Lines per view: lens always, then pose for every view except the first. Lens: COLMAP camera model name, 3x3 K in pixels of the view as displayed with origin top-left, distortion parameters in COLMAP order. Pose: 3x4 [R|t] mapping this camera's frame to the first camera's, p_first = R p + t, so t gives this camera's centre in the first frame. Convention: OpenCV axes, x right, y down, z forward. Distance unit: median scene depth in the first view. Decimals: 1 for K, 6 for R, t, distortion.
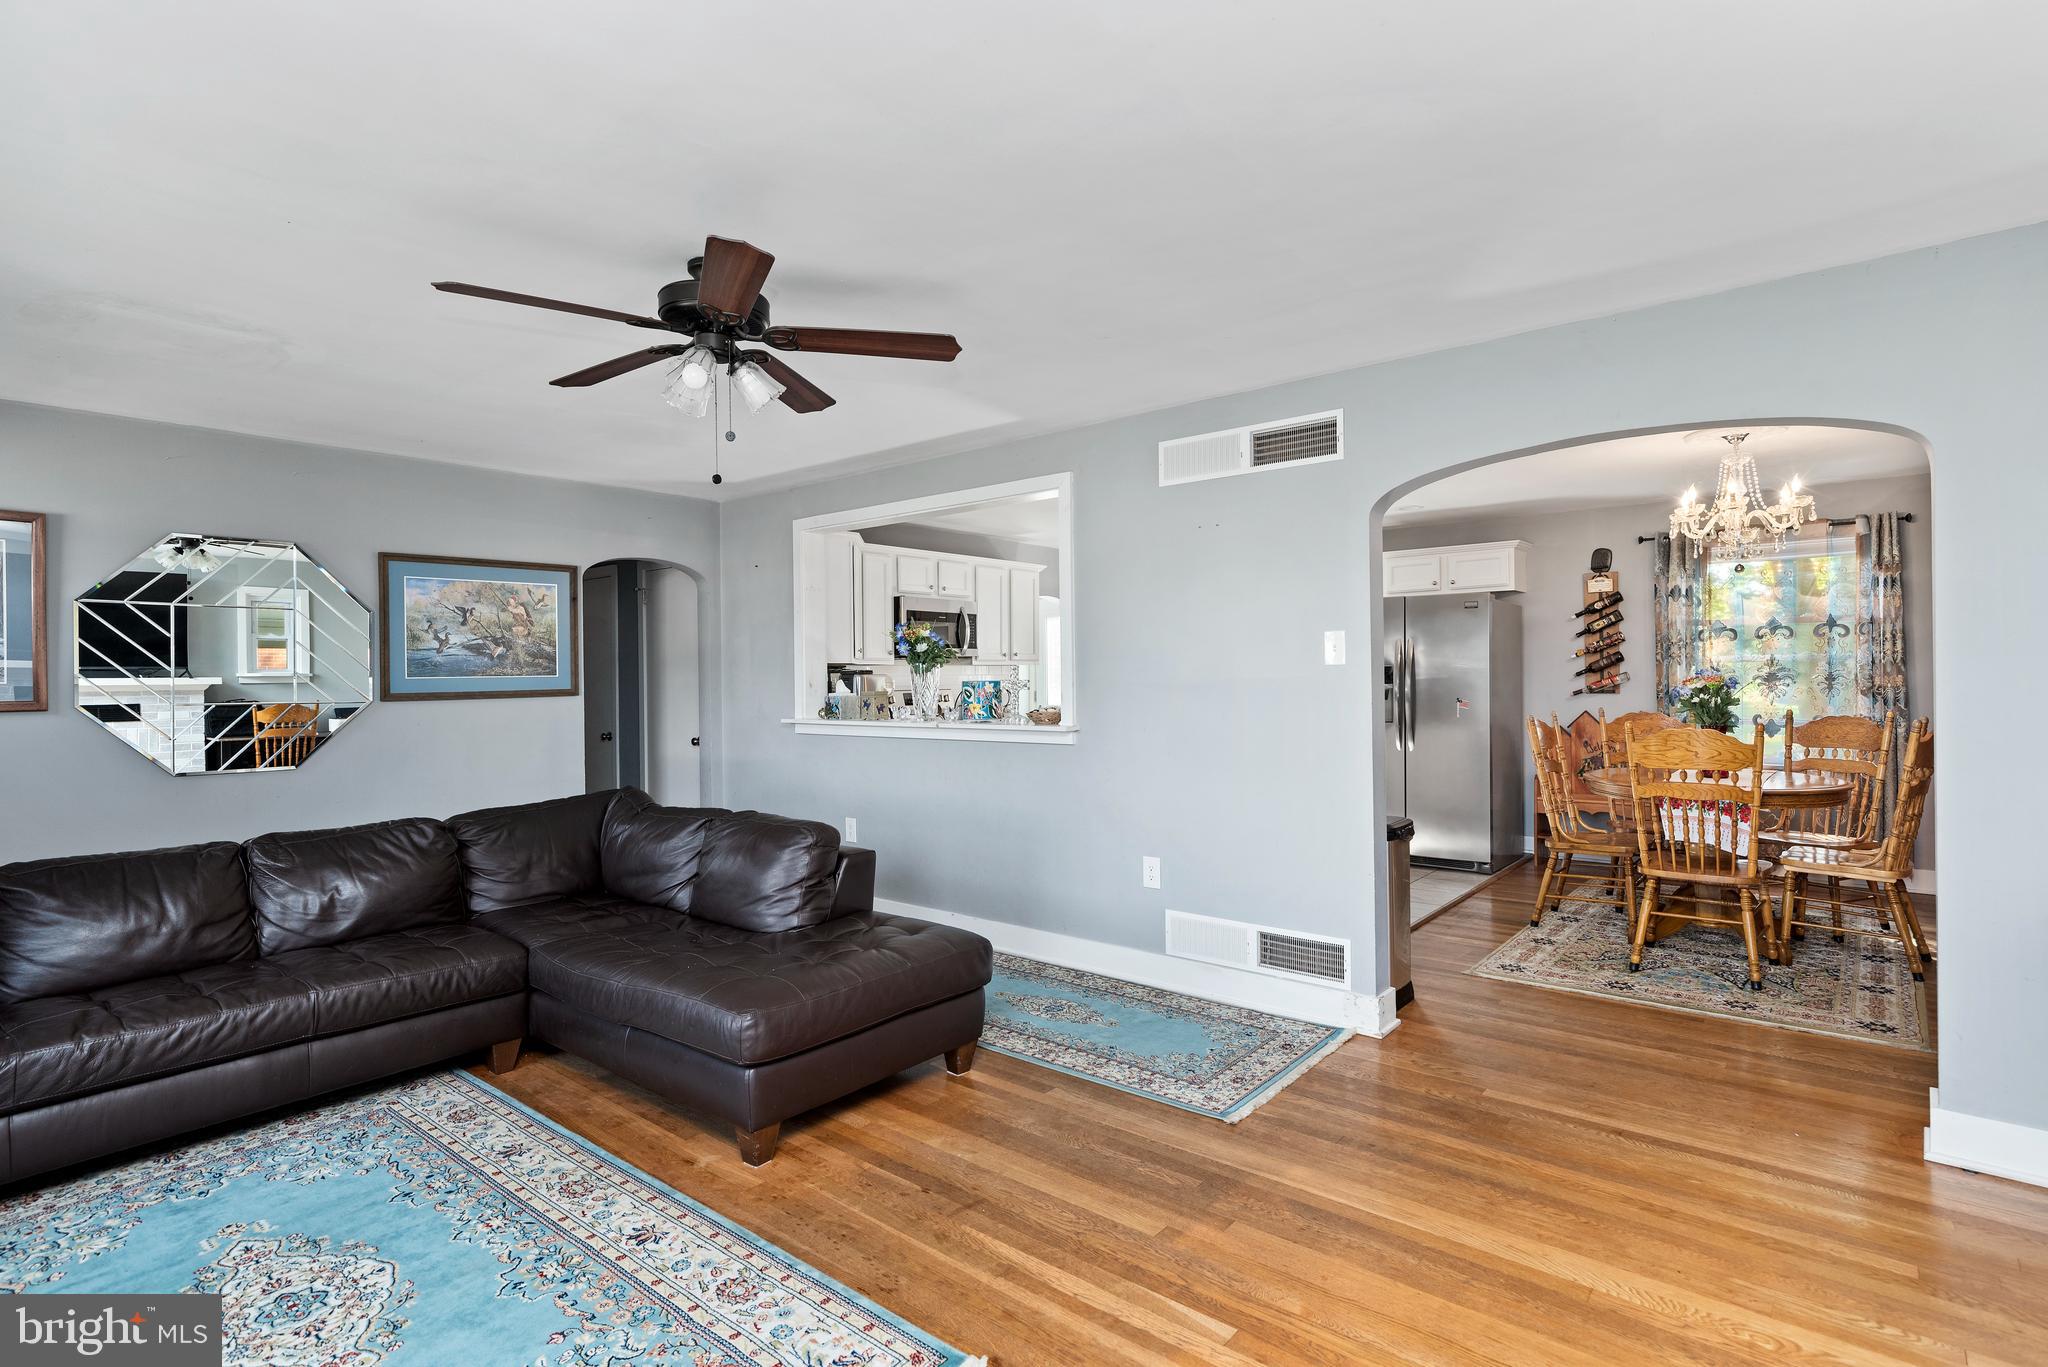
lens RADIAL K [[994.8, 0, 1049.9], [0, 994.8, 685.6], [0, 0, 1]] dist [-0.000892, -0.000113]
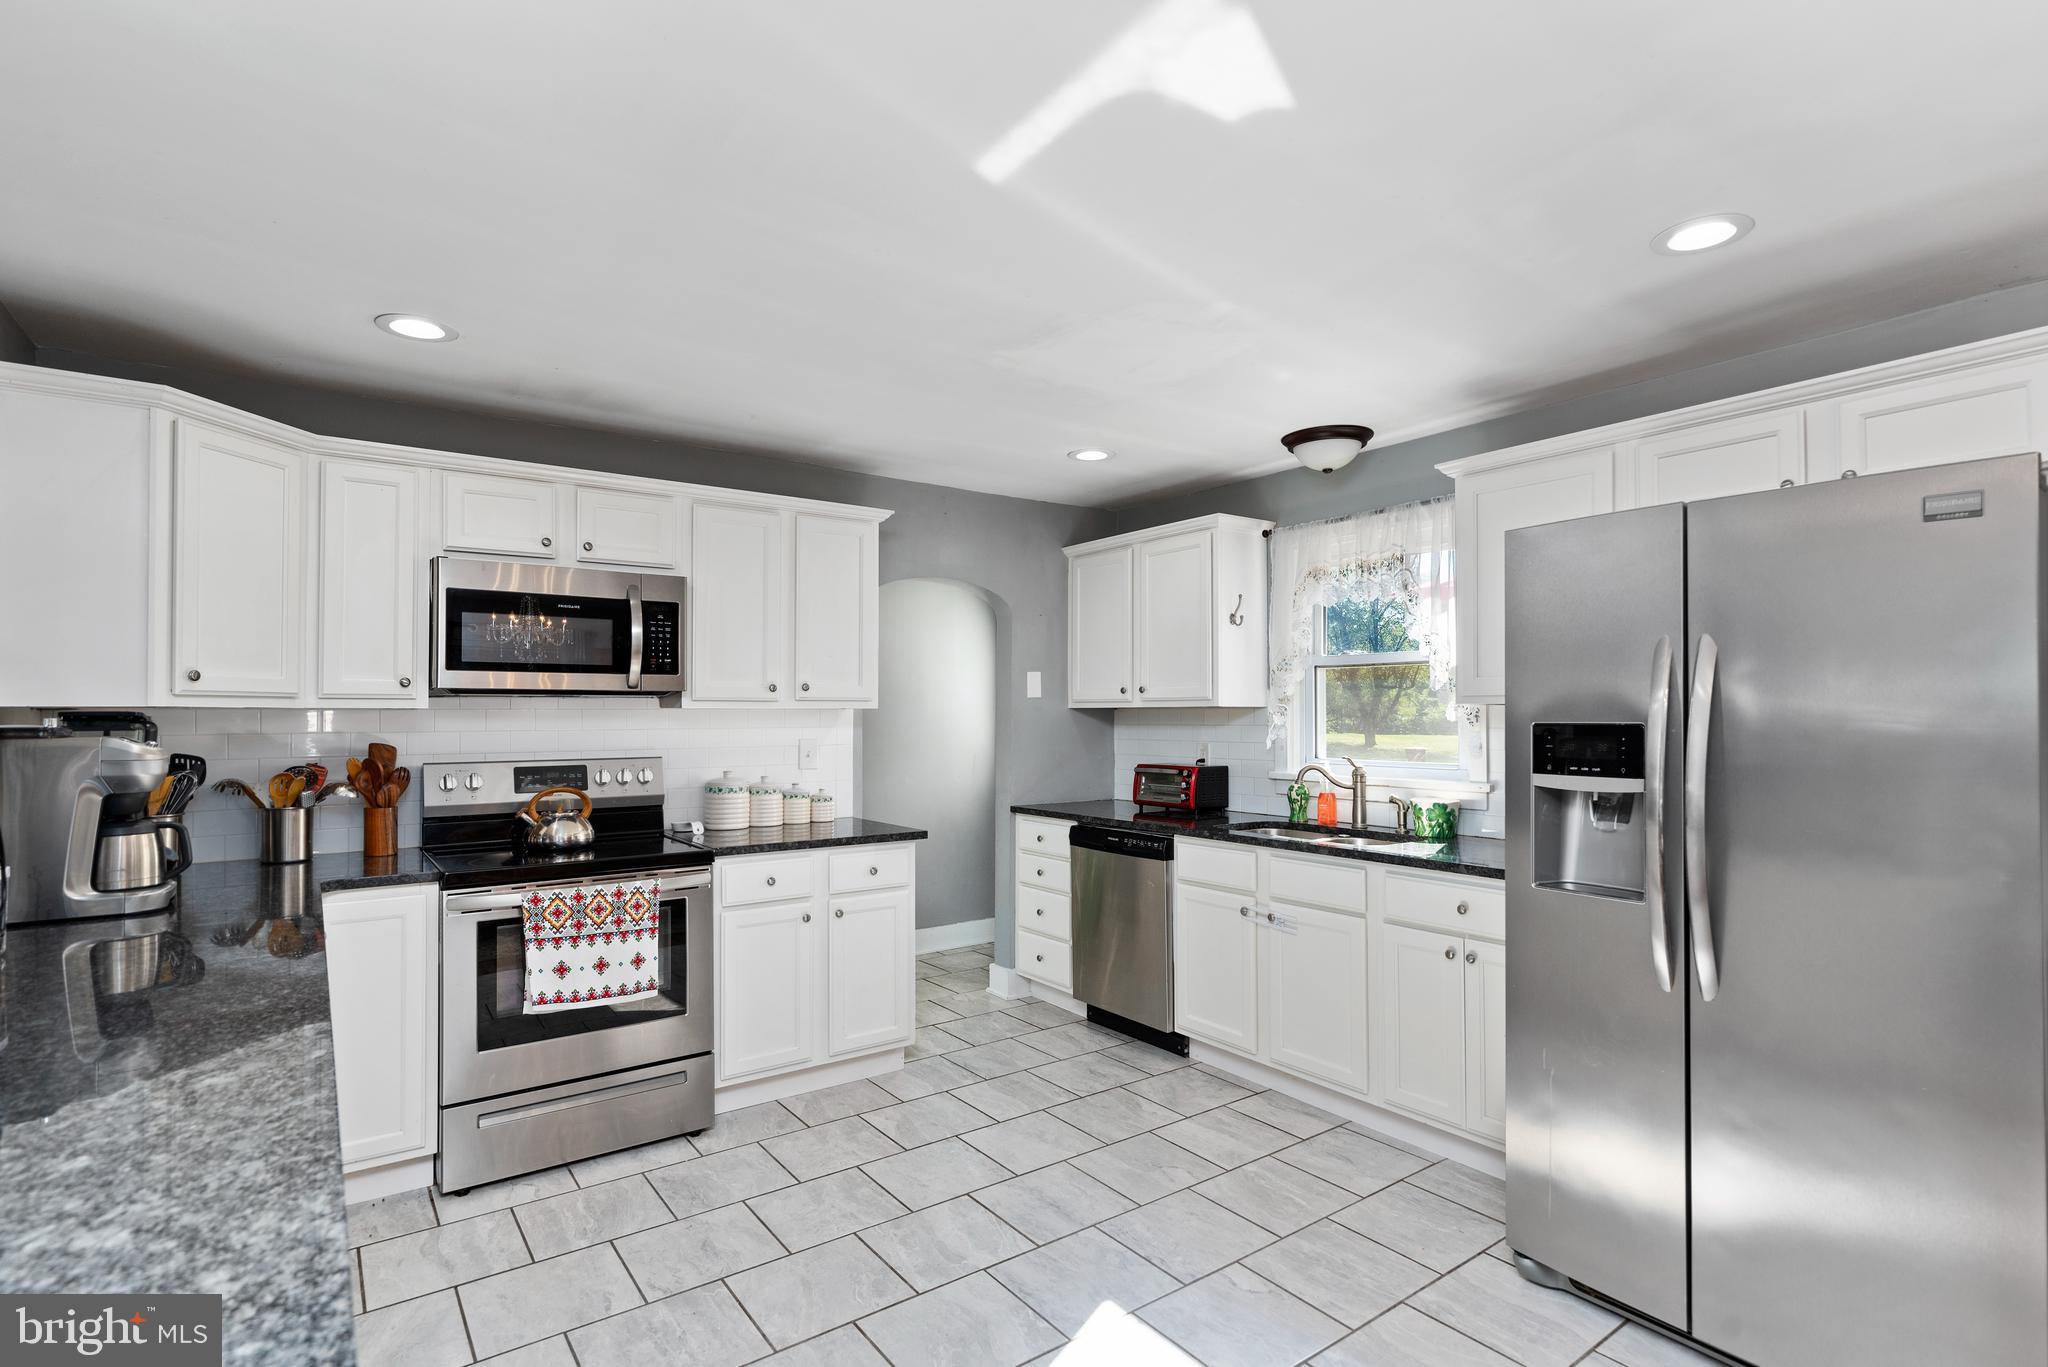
lens RADIAL K [[999.3, 0, 1050.2], [0, 999.3, 695.4], [0, 0, 1]] dist [0.000066, -0.000034]
pose [[0.969259, 0.003109, -0.246024, 0.318625], [-0.009428, 0.999655, -0.024511, -0.025106], [0.245863, 0.026078, 0.968954, 0.852375]]
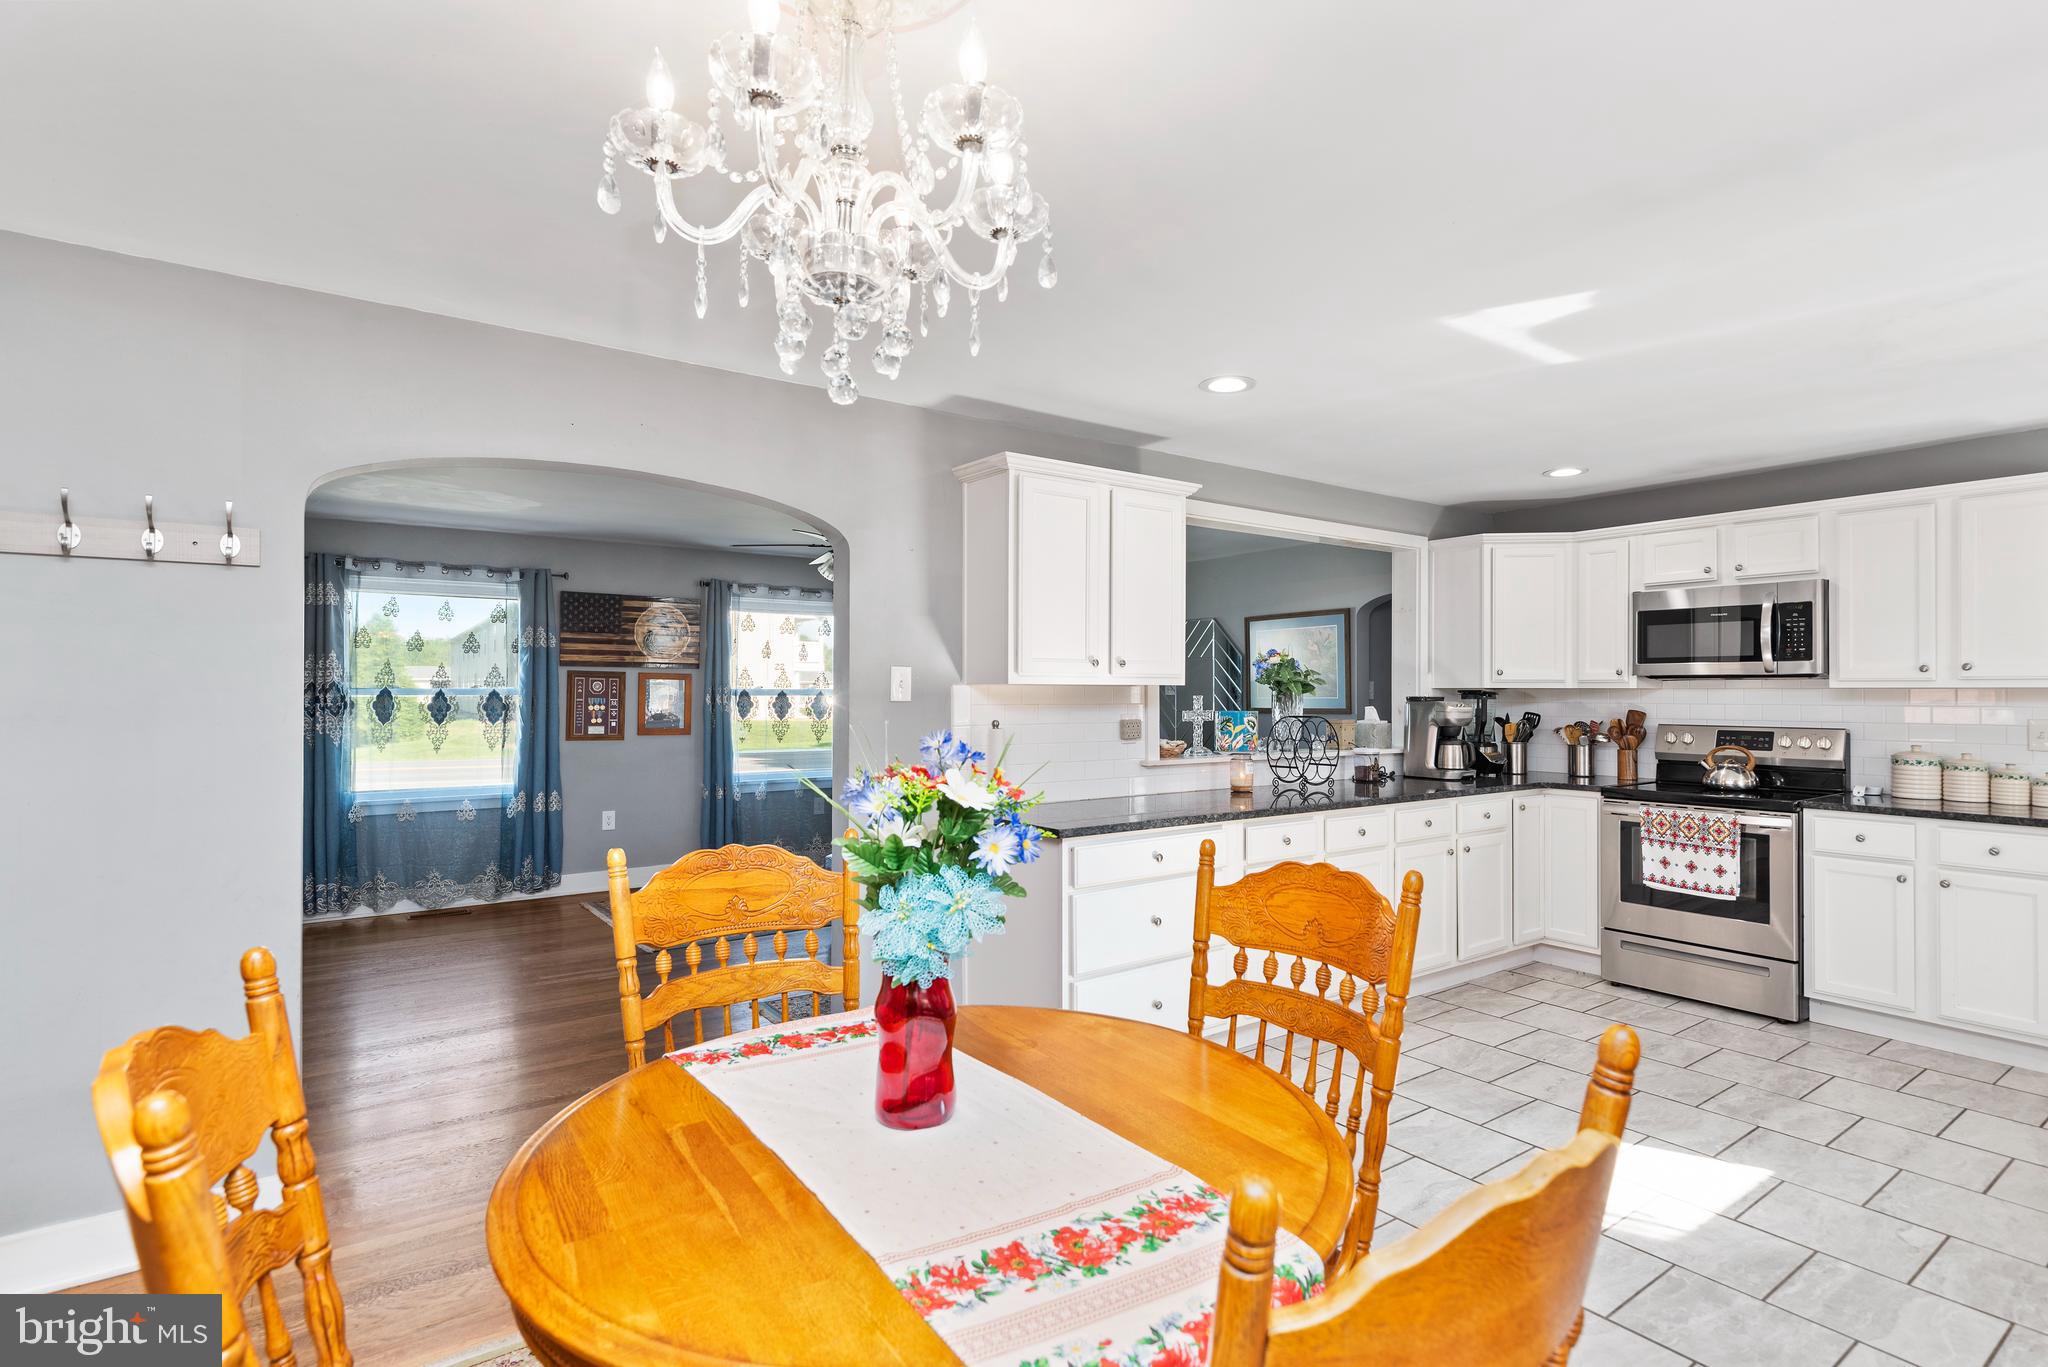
lens RADIAL K [[1003.3, 0, 1046.7], [0, 1003.3, 685.8], [0, 0, 1]] dist [-0.000022, -0.001163]
pose [[-0.255322, 0.005341, -0.966841, 0.890723], [-0.007300, 0.999946, 0.007452, -0.034097], [0.966828, 0.008960, -0.255269, 1.052616]]
